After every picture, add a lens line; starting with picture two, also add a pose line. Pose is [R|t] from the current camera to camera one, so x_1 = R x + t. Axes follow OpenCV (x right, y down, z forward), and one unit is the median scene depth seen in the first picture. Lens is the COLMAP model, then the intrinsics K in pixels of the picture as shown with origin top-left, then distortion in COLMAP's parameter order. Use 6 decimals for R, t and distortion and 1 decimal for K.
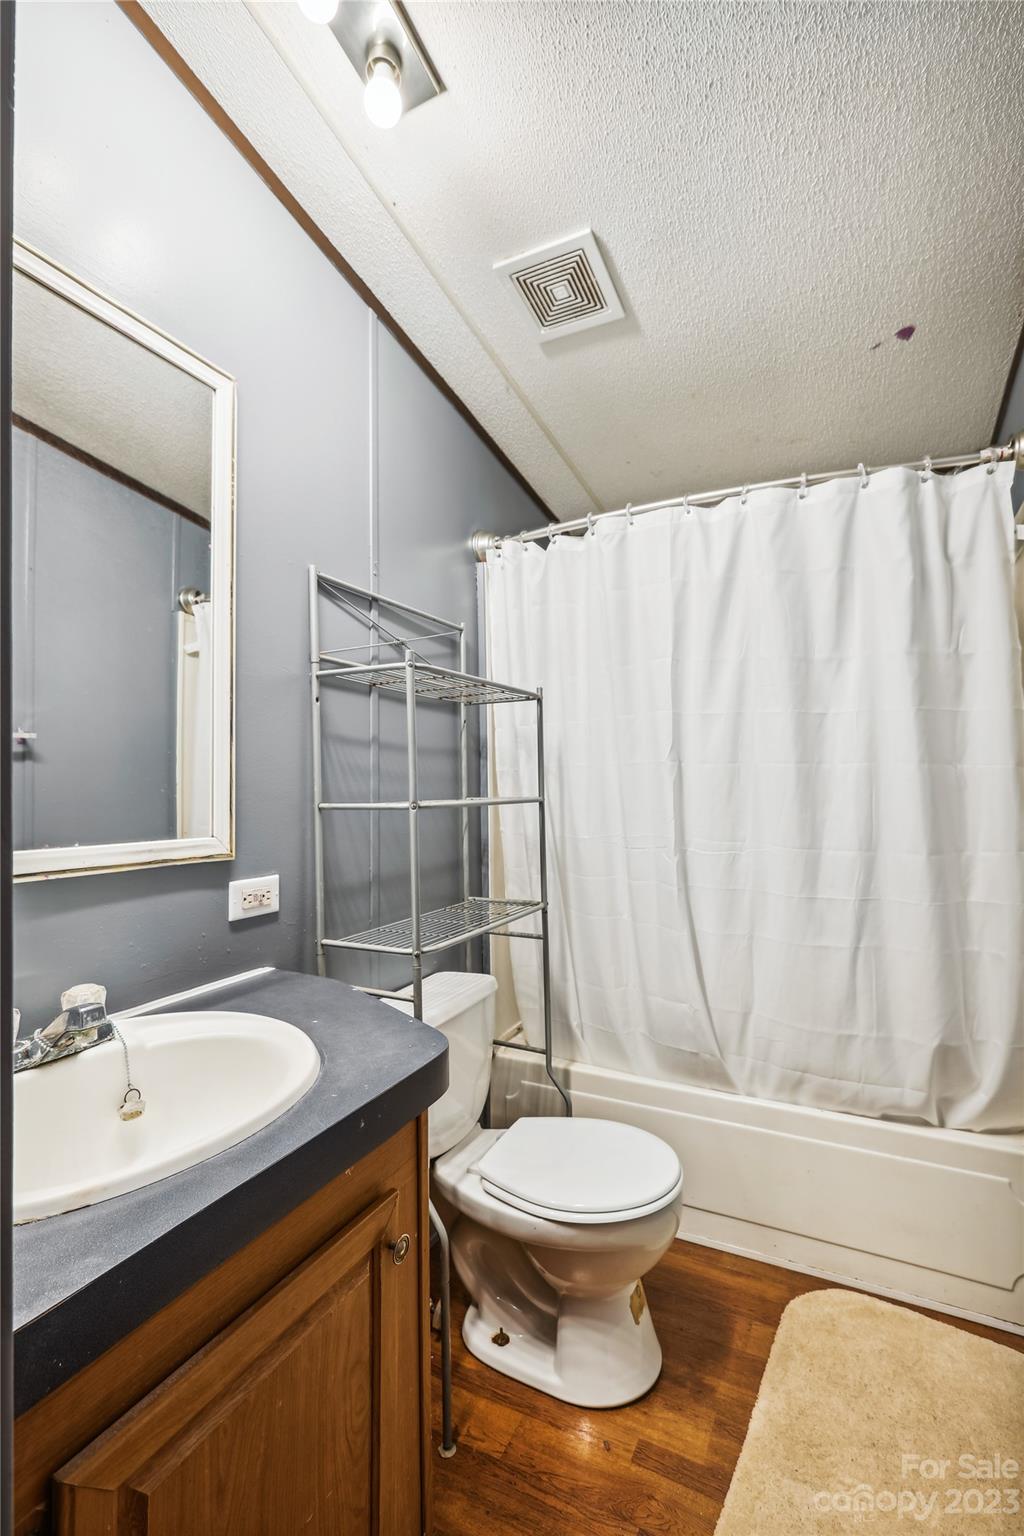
lens RADIAL K [[749.2, 0, 512.0], [0, 749.2, 768.0], [0, 0, 1]] dist [0.042714, -0.029202]
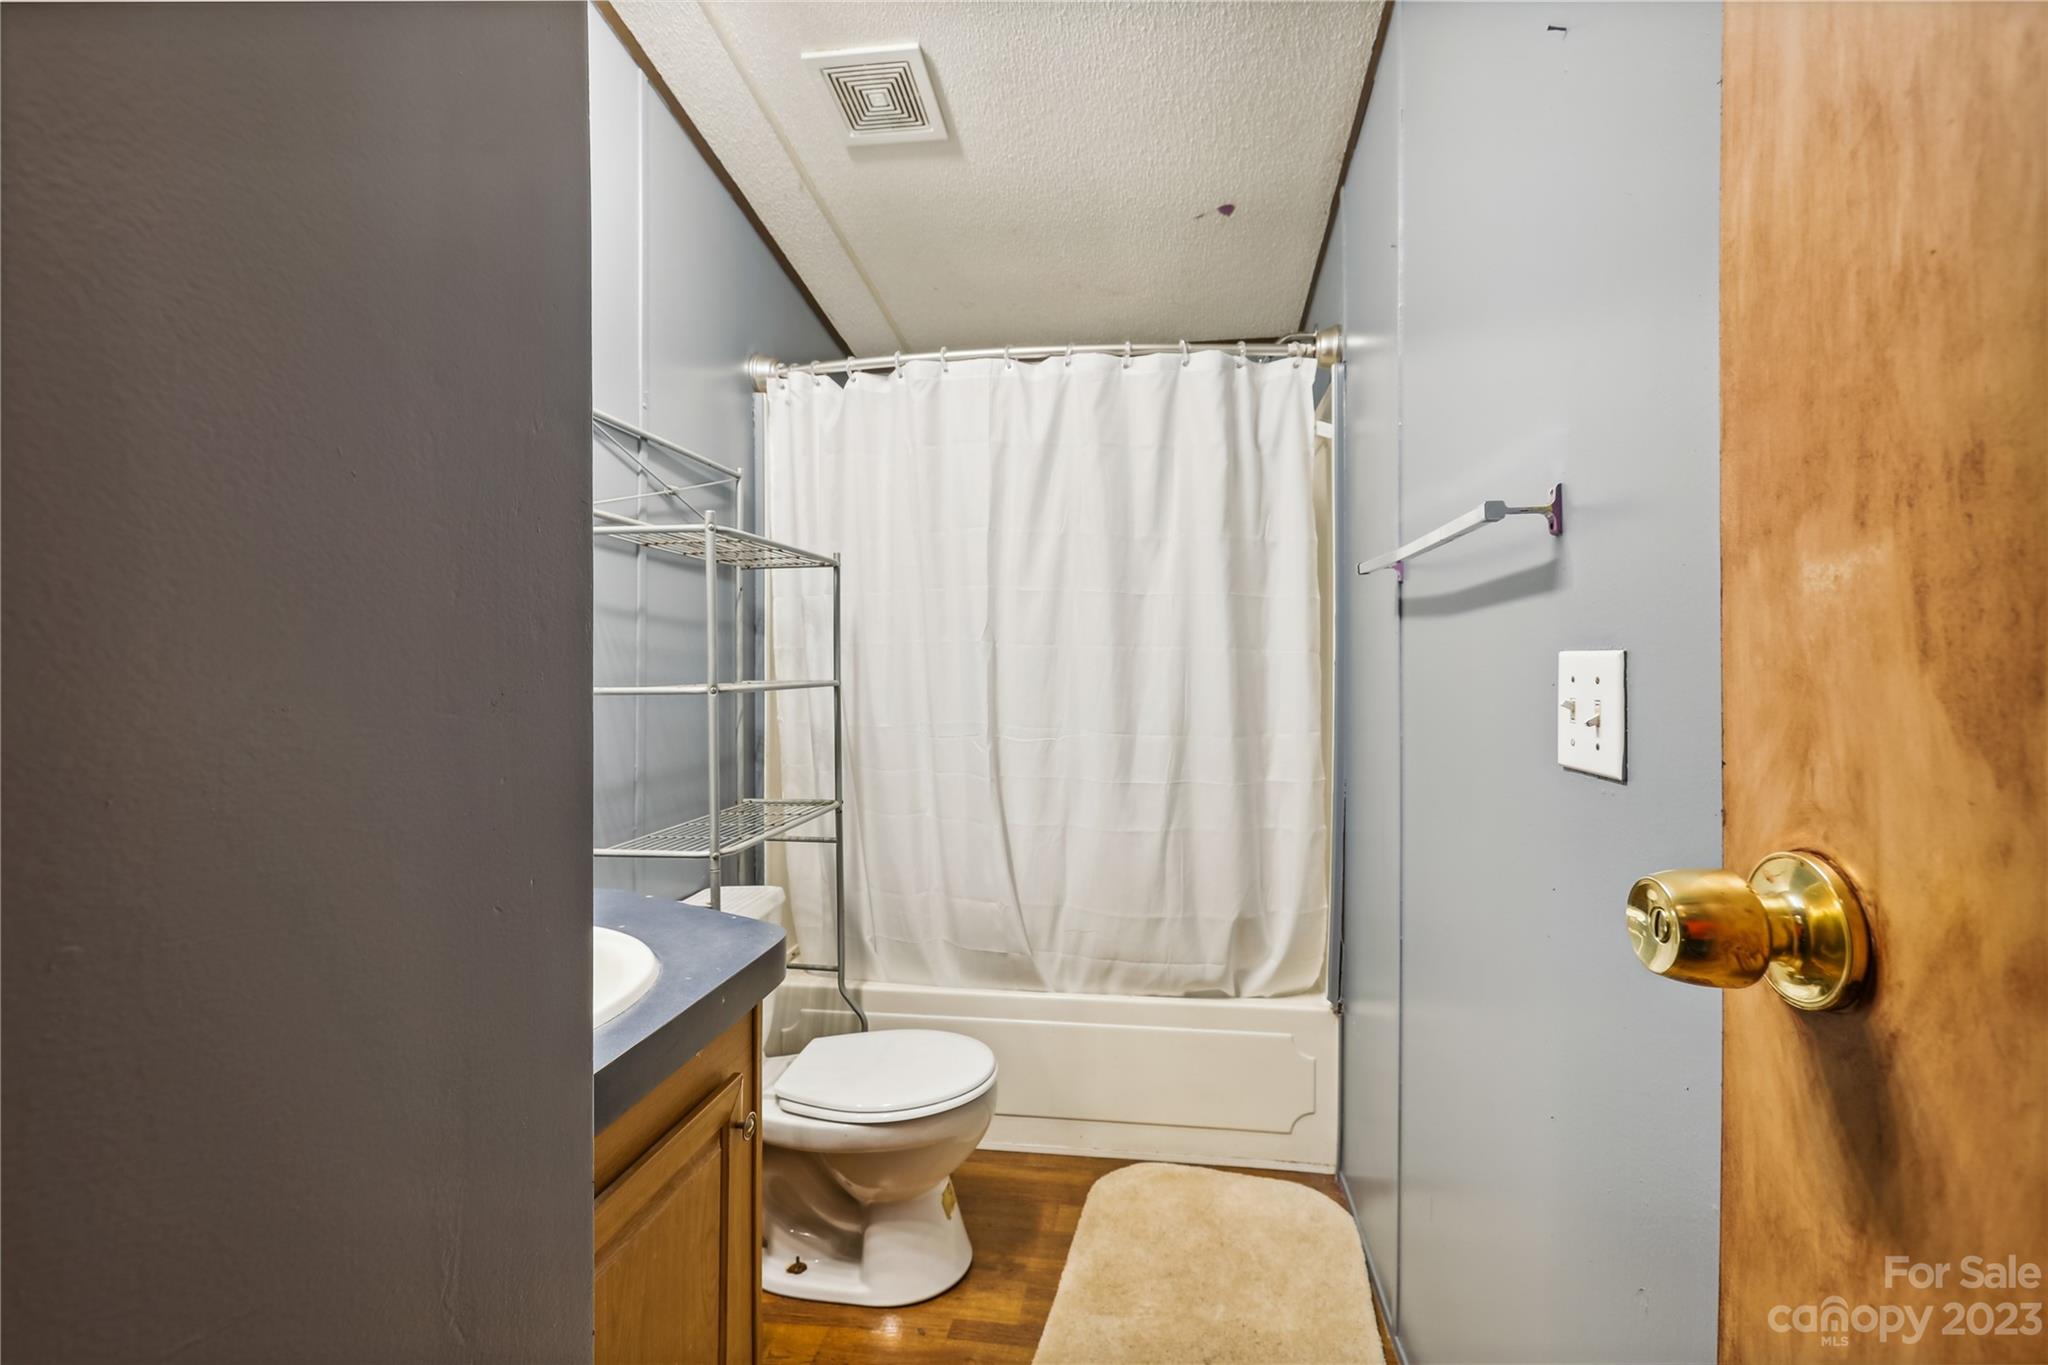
lens RADIAL K [[944.8, 0, 1025.4], [0, 944.8, 713.5], [0, 0, 1]] dist [-0.000022, 0.000279]
pose [[0.961805, -0.008799, 0.273595, -0.061355], [-0.012773, 0.996952, 0.076965, -0.009092], [-0.273438, -0.077520, 0.958761, -0.127882]]
